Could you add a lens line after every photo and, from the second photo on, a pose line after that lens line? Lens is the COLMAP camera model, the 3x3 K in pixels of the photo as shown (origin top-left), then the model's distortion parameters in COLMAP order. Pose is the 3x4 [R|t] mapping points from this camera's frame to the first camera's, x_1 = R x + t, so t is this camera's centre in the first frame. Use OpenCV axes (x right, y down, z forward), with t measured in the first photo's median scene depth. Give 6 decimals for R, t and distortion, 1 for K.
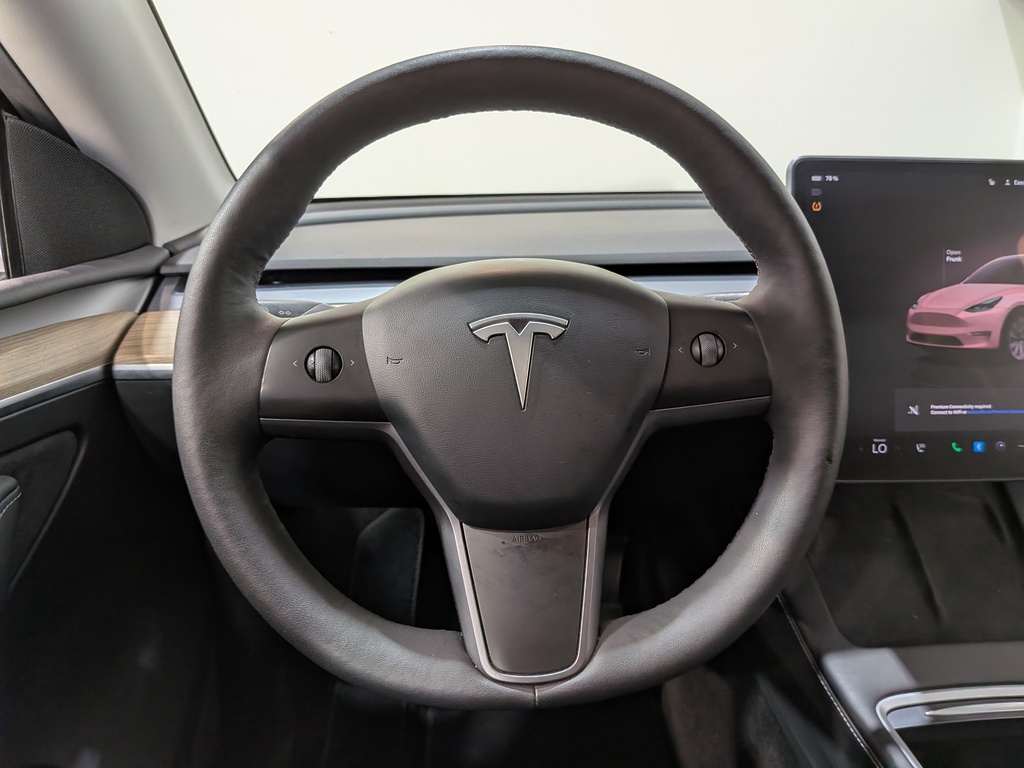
lens RADIAL K [[737.8, 0, 520.7], [0, 737.8, 383.2], [0, 0, 1]] dist [0.047342, -0.083058]
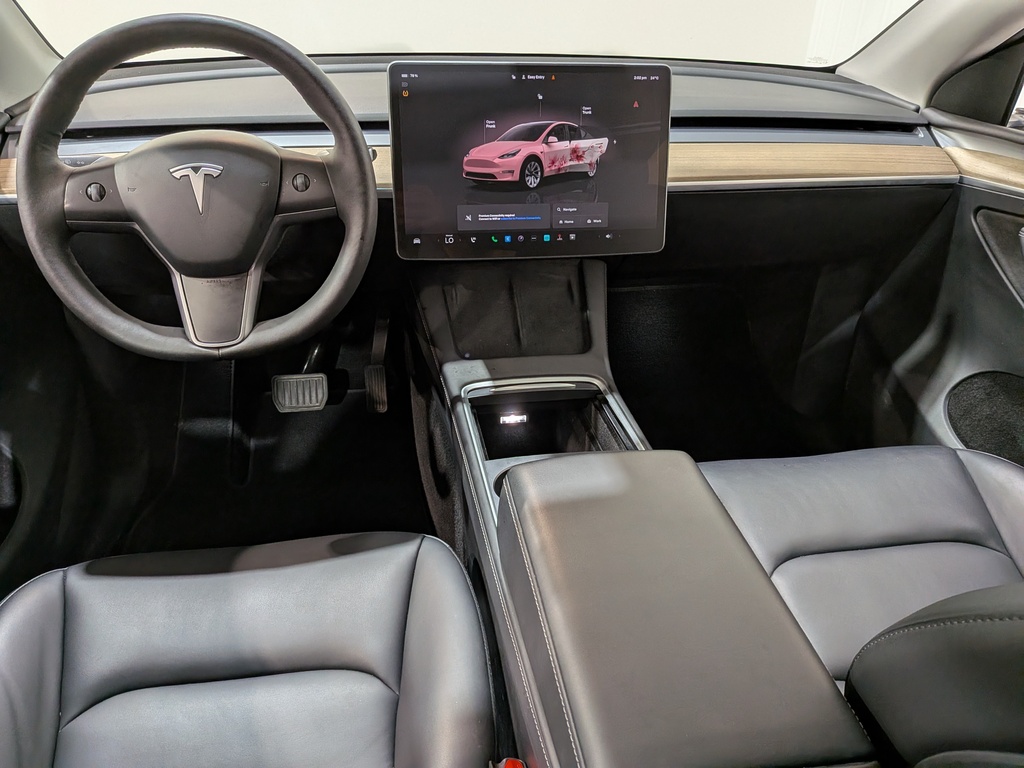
lens RADIAL K [[737.8, 0, 493.0], [0, 737.8, 389.0], [0, 0, 1]] dist [0.047342, -0.083058]
pose [[0.995444, -0.032015, 0.089810, 0.553986], [0.010627, 0.973328, 0.229173, 0.040760], [-0.094752, -0.227174, 0.969234, -1.058378]]
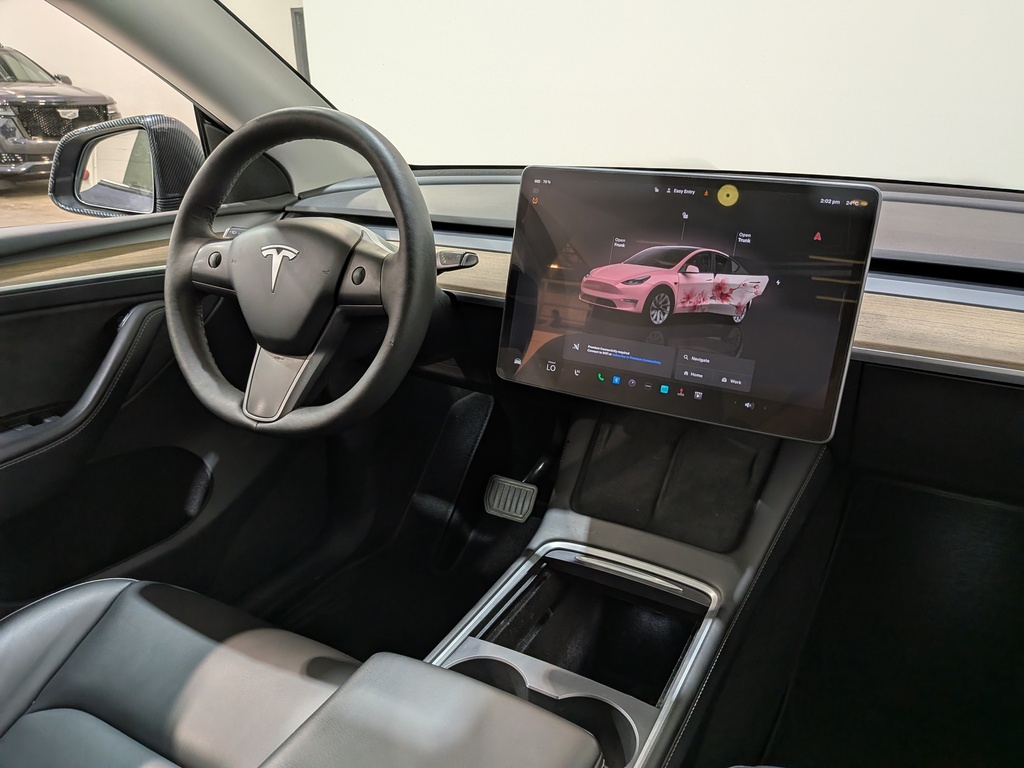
lens RADIAL K [[737.8, 0, 527.7], [0, 737.8, 398.7], [0, 0, 1]] dist [0.047342, -0.083058]
pose [[0.849524, 0.200698, -0.487882, 1.571989], [-0.154040, 0.978874, 0.134452, -0.058134], [0.504559, -0.039066, 0.862493, -0.413748]]
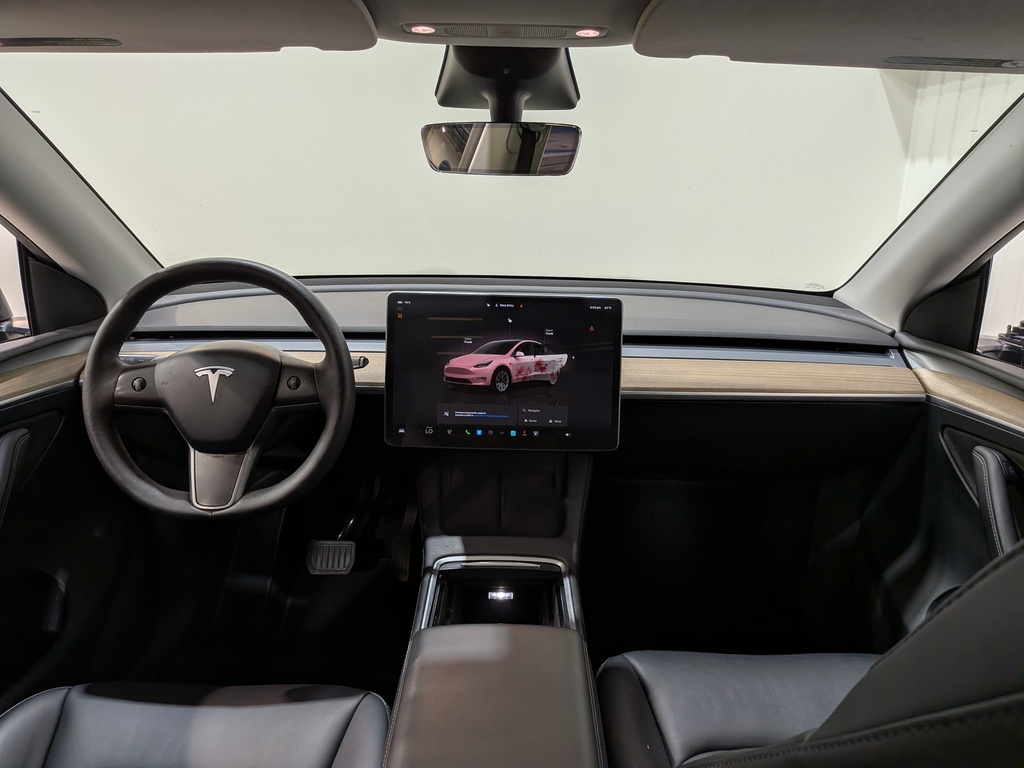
lens RADIAL K [[737.8, 0, 513.8], [0, 737.8, 402.6], [0, 0, 1]] dist [0.047342, -0.083058]
pose [[0.997833, 0.032885, -0.056995, 1.113983], [-0.032566, 0.999448, 0.006522, -0.019726], [0.057178, -0.004652, 0.998353, -1.417166]]
